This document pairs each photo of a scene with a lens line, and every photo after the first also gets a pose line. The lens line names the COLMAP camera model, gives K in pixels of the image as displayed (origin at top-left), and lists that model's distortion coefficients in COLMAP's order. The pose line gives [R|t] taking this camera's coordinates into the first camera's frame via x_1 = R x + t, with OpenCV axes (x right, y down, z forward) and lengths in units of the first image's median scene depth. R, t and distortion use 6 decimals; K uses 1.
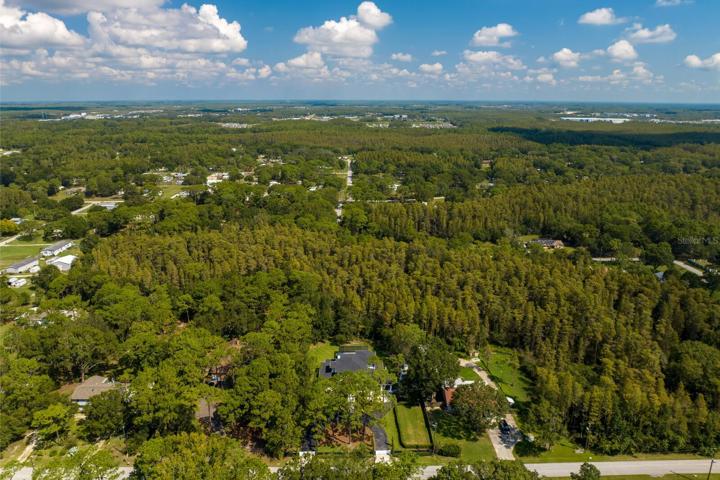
lens RADIAL K [[482.3, 0, 360.0], [0, 482.3, 240.0], [0, 0, 1]] dist [-0.004227, -0.000895]
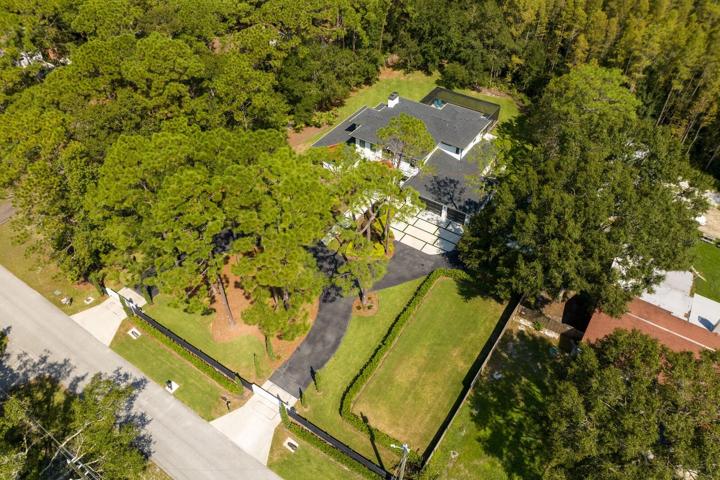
lens RADIAL K [[482.3, 0, 360.0], [0, 482.3, 240.0], [0, 0, 1]] dist [-0.004227, -0.000895]
pose [[0.830703, 0.399929, -0.387285, 0.154181], [-0.164689, 0.841057, 0.515268, 0.153053], [0.531800, -0.364253, 0.764532, 0.714292]]
